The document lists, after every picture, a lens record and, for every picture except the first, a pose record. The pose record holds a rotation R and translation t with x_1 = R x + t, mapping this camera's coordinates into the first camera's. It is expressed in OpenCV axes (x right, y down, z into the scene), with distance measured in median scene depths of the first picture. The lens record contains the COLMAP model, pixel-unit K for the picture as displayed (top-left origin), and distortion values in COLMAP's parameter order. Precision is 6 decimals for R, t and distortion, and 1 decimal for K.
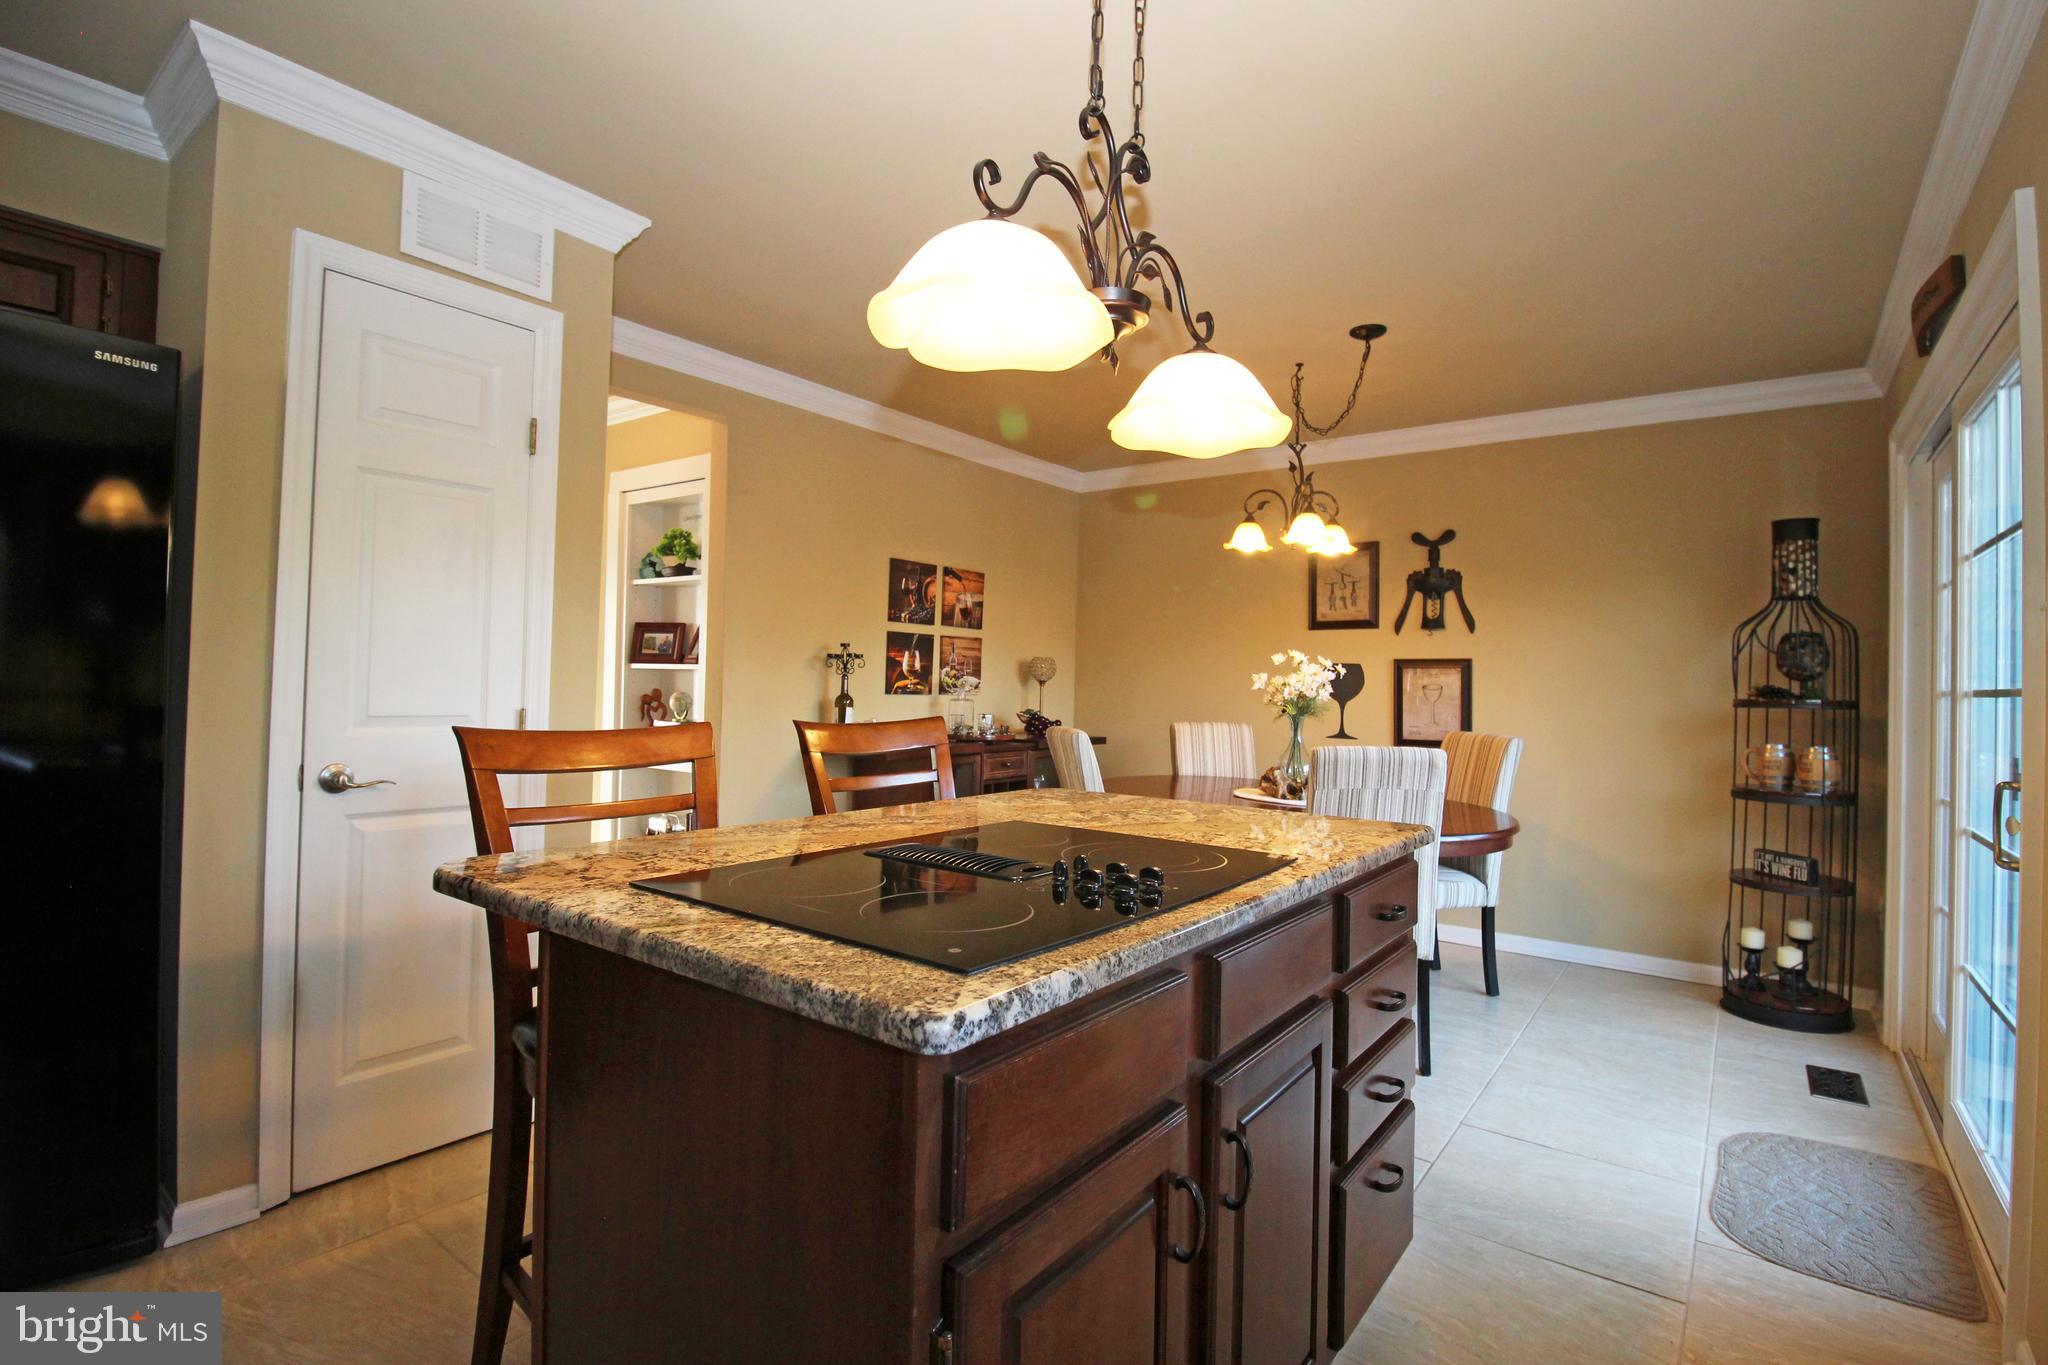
lens RADIAL K [[949.4, 0, 1059.8], [0, 949.4, 666.6], [0, 0, 1]] dist [-0.002602, -0.011311]
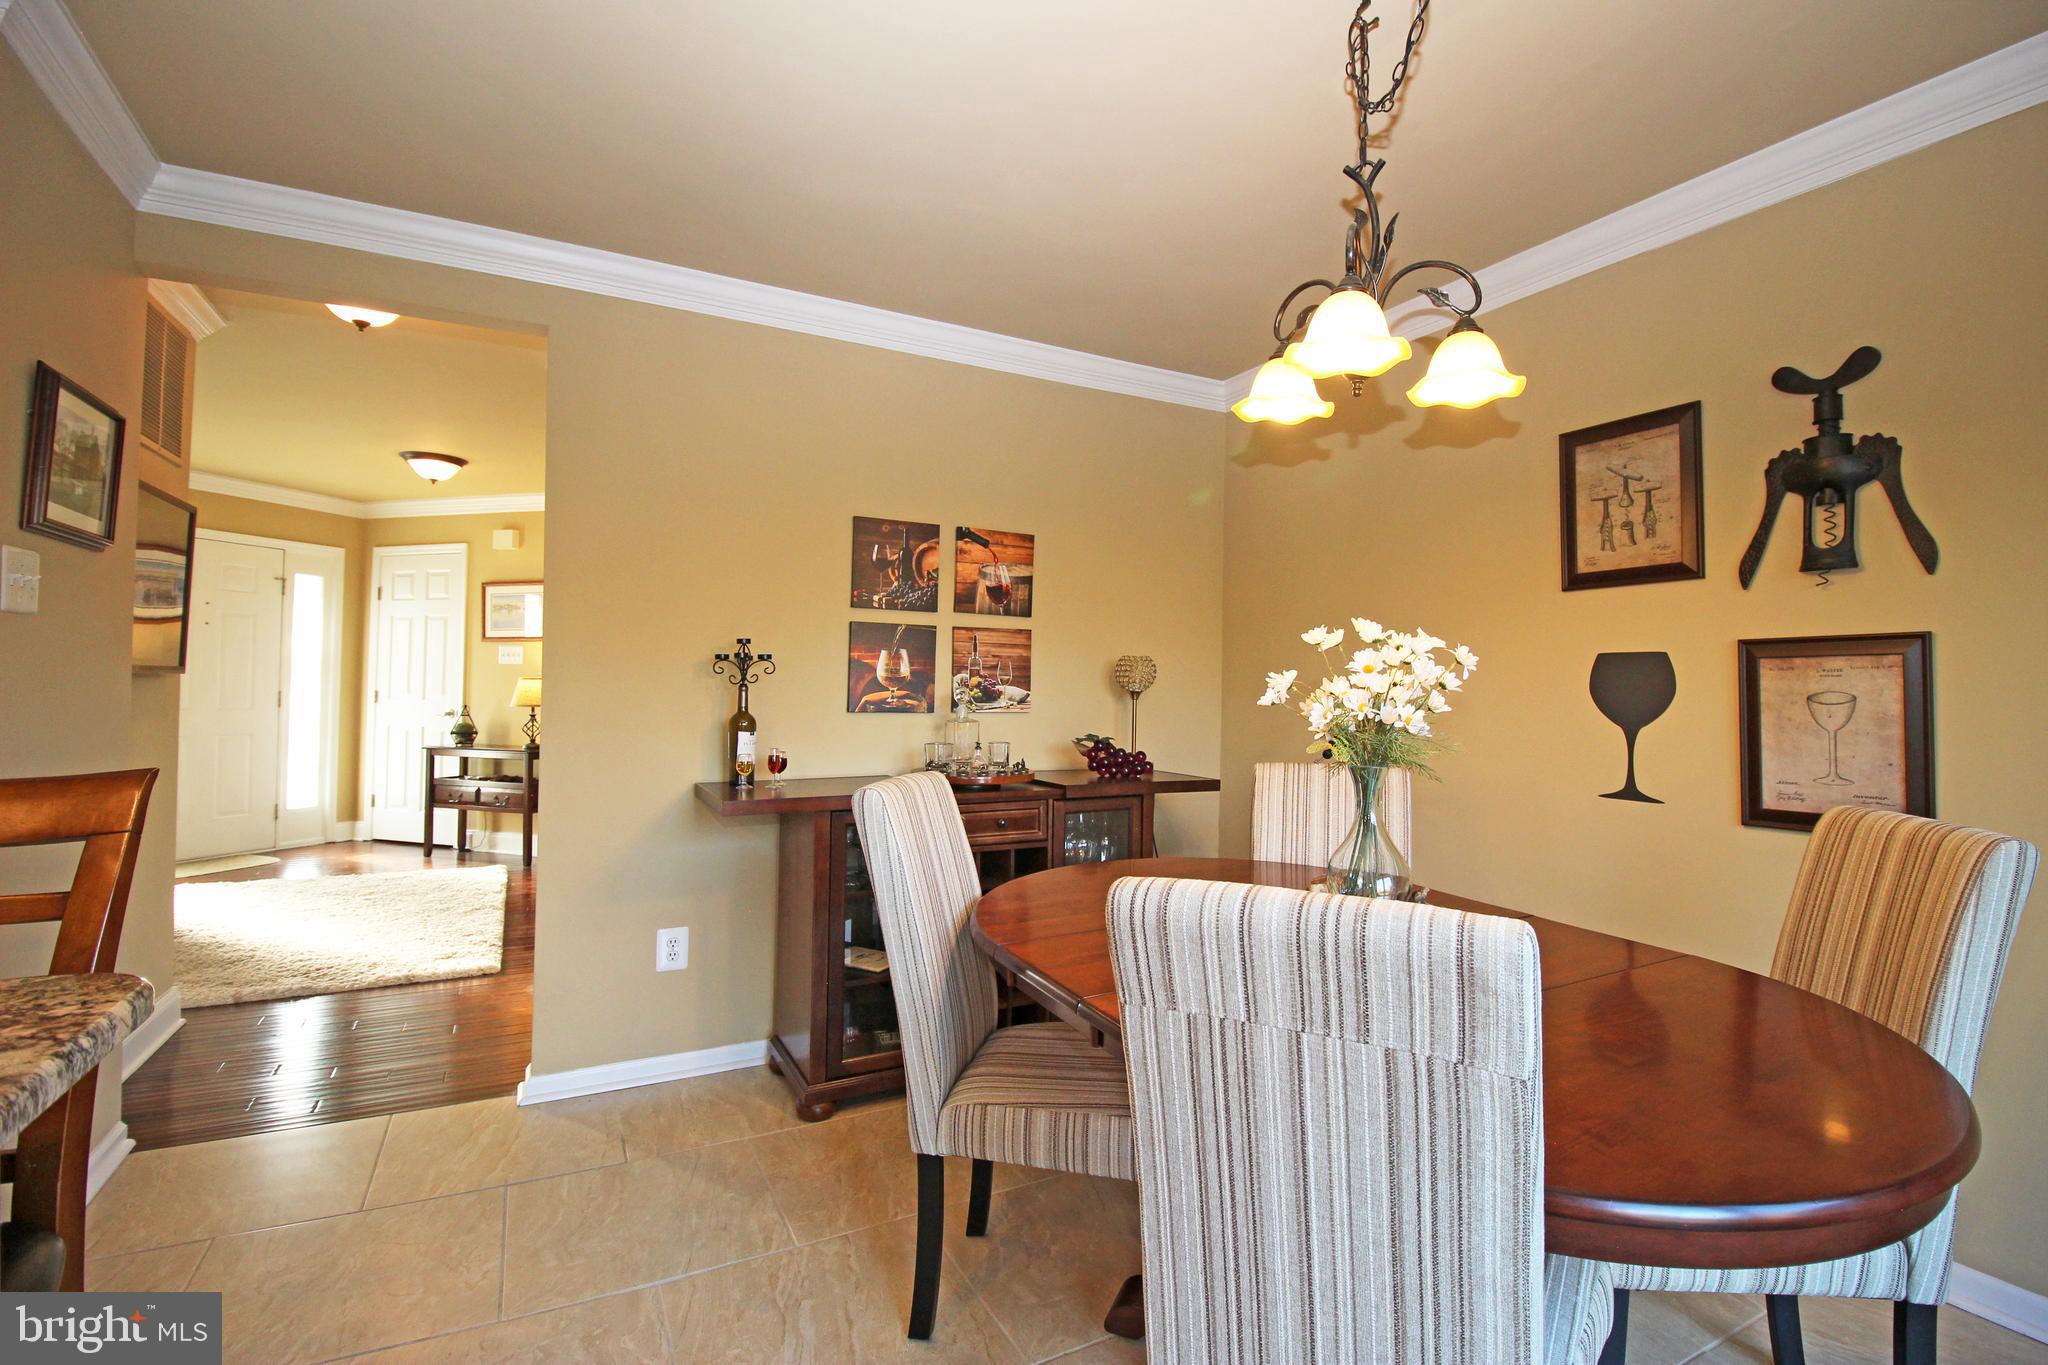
lens RADIAL K [[949.4, 0, 1056.4], [0, 949.4, 666.5], [0, 0, 1]] dist [-0.002602, -0.011311]
pose [[0.904713, -0.019237, -0.425587, 0.250600], [0.013024, 0.999762, -0.017504, 0.009675], [0.425822, 0.010293, 0.904748, 0.434418]]
